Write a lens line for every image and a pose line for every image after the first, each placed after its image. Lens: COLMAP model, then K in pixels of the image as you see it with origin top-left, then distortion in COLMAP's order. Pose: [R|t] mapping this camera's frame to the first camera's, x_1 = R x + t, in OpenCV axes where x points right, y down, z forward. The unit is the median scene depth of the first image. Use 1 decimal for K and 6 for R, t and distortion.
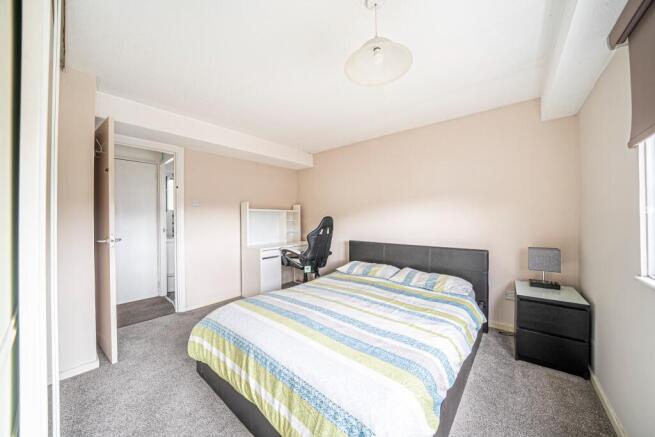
lens RADIAL K [[228.2, 0, 325.7], [0, 228.2, 219.3], [0, 0, 1]] dist [-0.019511, 0.000083]
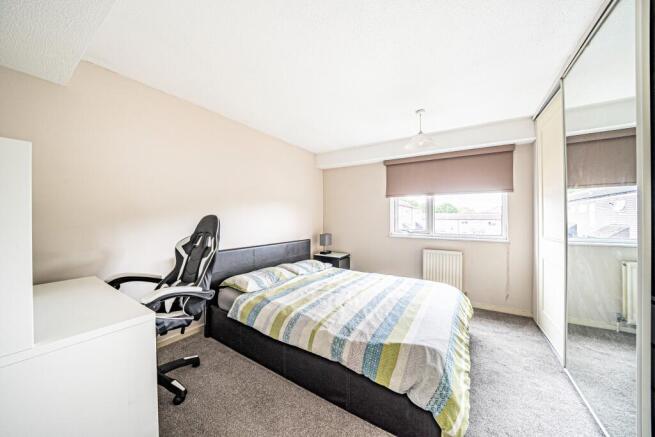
lens RADIAL K [[228.2, 0, 325.9], [0, 228.2, 218.2], [0, 0, 1]] dist [-0.019511, 0.000083]
pose [[-0.152563, 0.007602, 0.988264, -1.180792], [-0.001818, 0.999967, -0.007973, 0.001310], [-0.988292, -0.003012, -0.152544, 1.501671]]
